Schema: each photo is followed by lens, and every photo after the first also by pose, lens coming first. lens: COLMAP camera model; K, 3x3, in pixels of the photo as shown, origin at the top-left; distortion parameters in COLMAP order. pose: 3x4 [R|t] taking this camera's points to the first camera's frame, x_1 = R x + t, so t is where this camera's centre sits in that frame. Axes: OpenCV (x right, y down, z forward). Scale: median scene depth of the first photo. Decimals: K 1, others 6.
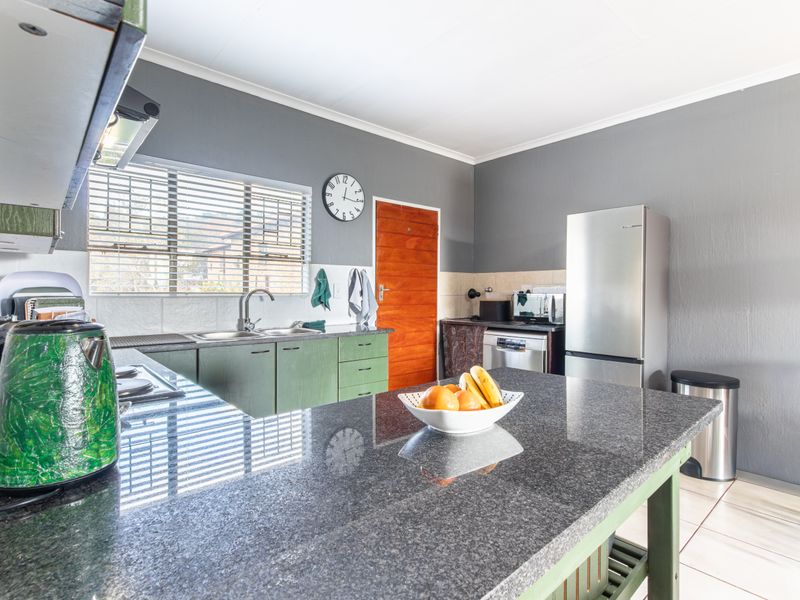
lens RADIAL K [[414.1, 0, 400.0], [0, 414.1, 300.0], [0, 0, 1]] dist [0.001243, 0.000051]
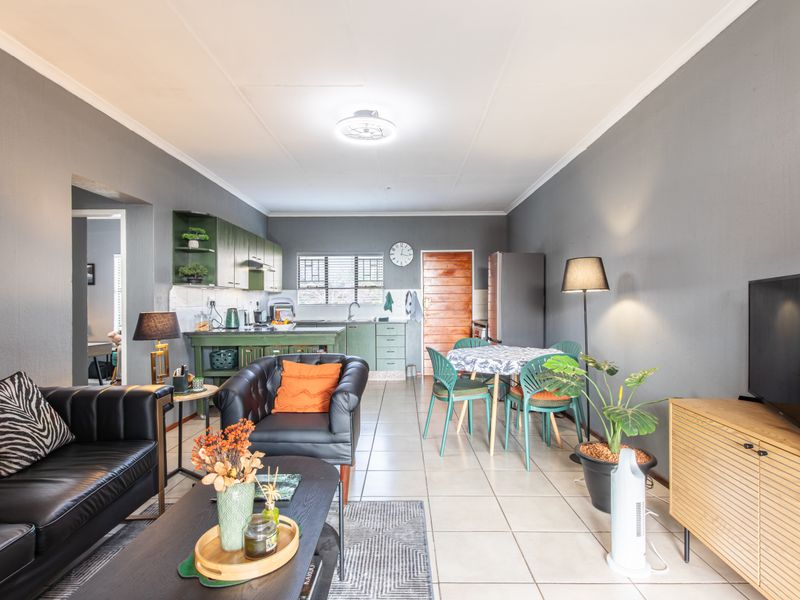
lens RADIAL K [[431.7, 0, 404.4], [0, 431.7, 304.9], [0, 0, 1]] dist [-0.000903, -0.000630]
pose [[0.744652, -0.005853, -0.667427, 1.224761], [-0.002710, 0.999927, -0.011793, 0.013267], [0.667447, 0.010591, 0.744582, -0.492956]]
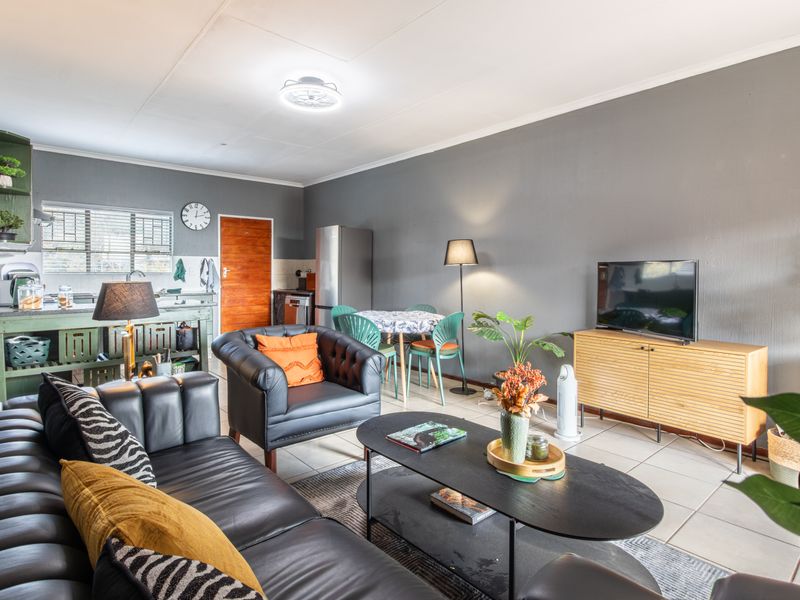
lens RADIAL K [[446.7, 0, 396.9], [0, 446.7, 280.8], [0, 0, 1]] dist [0.000916, 0.001017]
pose [[0.999900, 0.000093, -0.014140, 0.717010], [-0.000104, 1.000000, -0.000806, 0.018308], [0.014140, 0.000808, 0.999900, -0.823527]]
